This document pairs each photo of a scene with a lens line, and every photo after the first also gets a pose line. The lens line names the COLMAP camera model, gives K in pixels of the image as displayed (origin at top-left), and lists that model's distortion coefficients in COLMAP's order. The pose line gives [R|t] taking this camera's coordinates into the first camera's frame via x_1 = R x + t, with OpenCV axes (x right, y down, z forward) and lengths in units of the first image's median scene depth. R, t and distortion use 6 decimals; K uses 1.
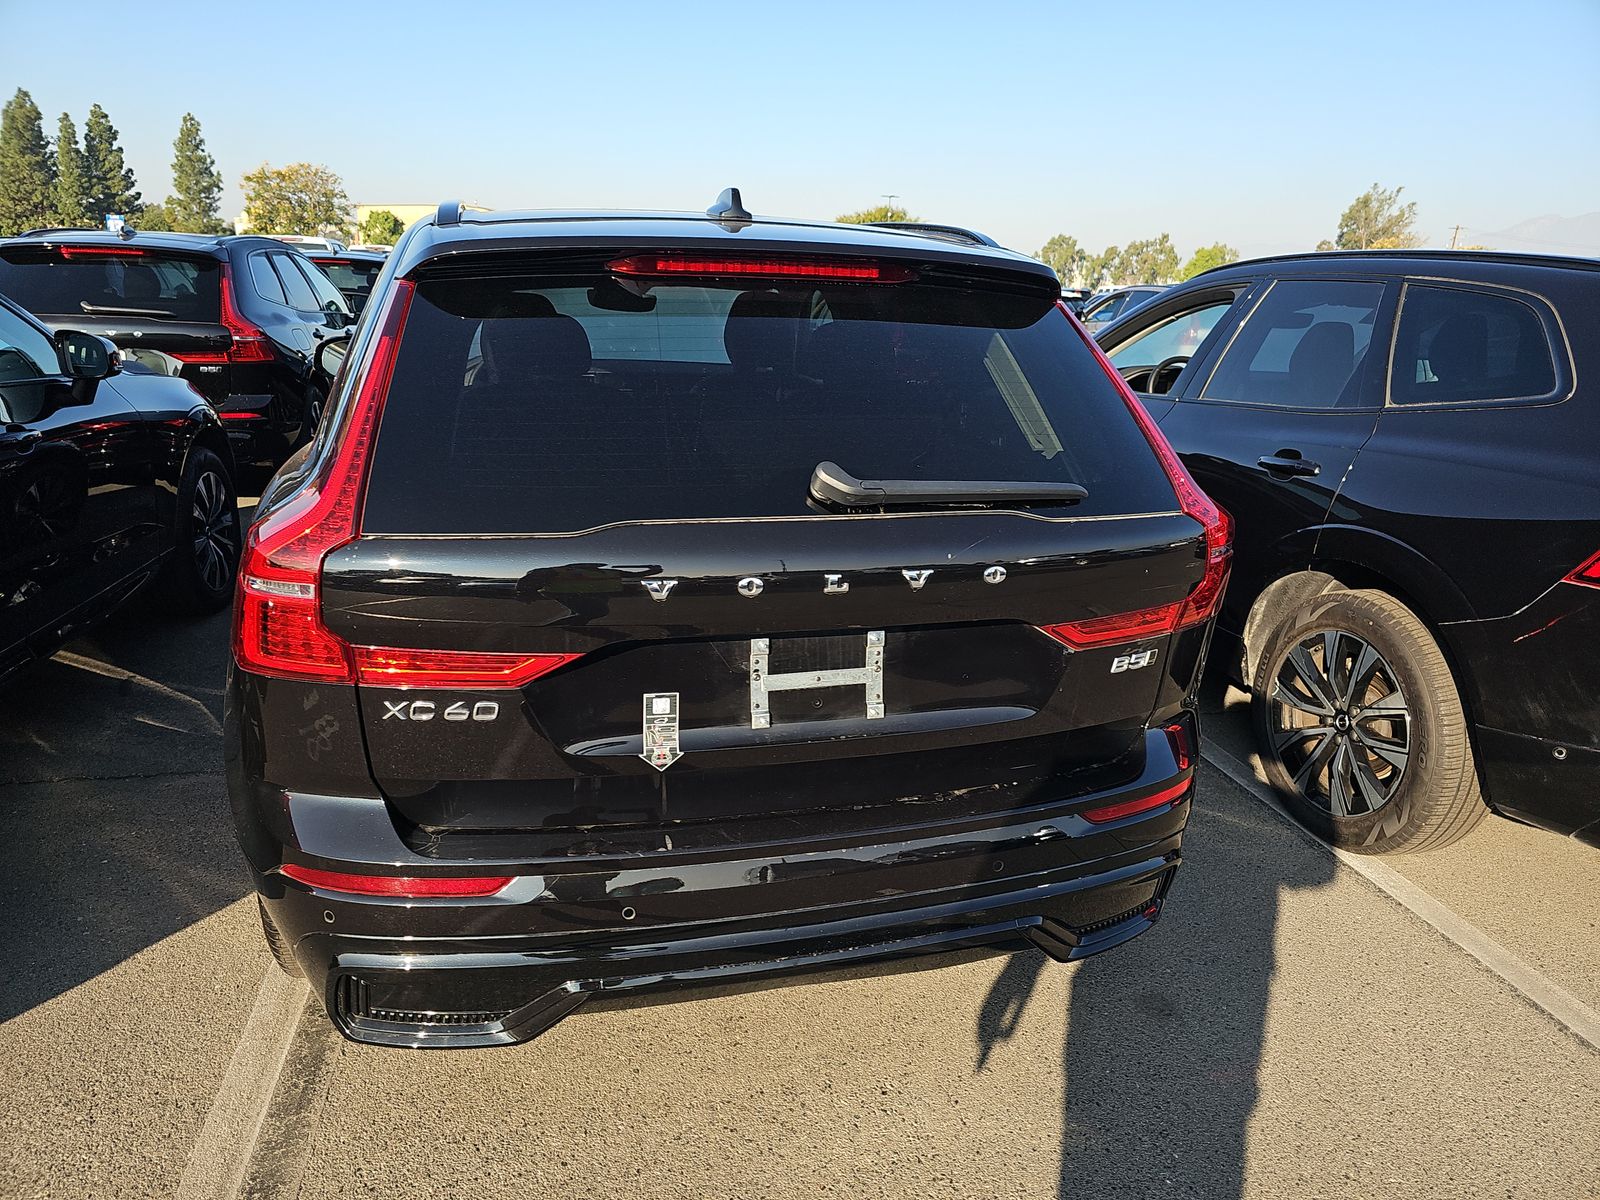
lens RADIAL K [[1094.5, 0, 804.8], [0, 1094.5, 595.6], [0, 0, 1]] dist [0.038061, -0.005648]
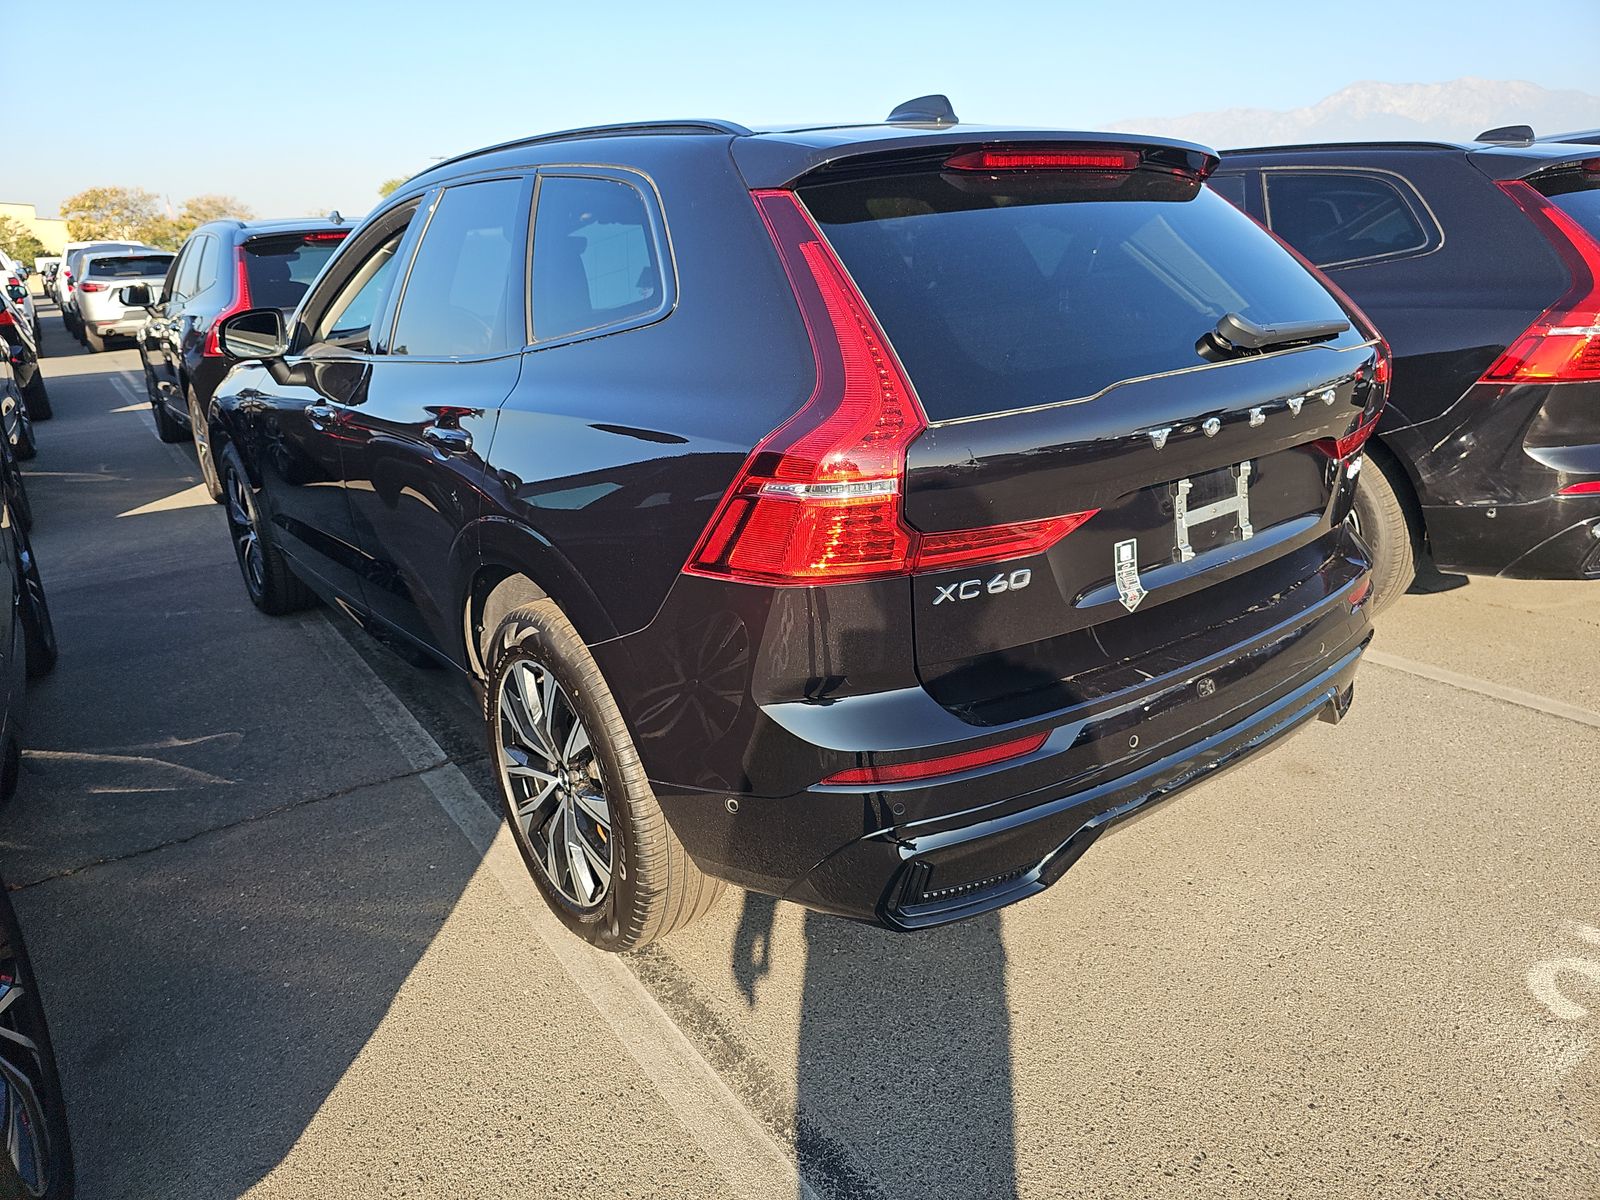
lens RADIAL K [[1094.5, 0, 810.3], [0, 1094.5, 589.9], [0, 0, 1]] dist [0.038061, -0.005648]
pose [[0.916700, -0.183388, 0.355007, -0.812951], [0.173669, 0.983014, 0.059352, 0.017385], [-0.359861, 0.007246, 0.932978, 0.091107]]
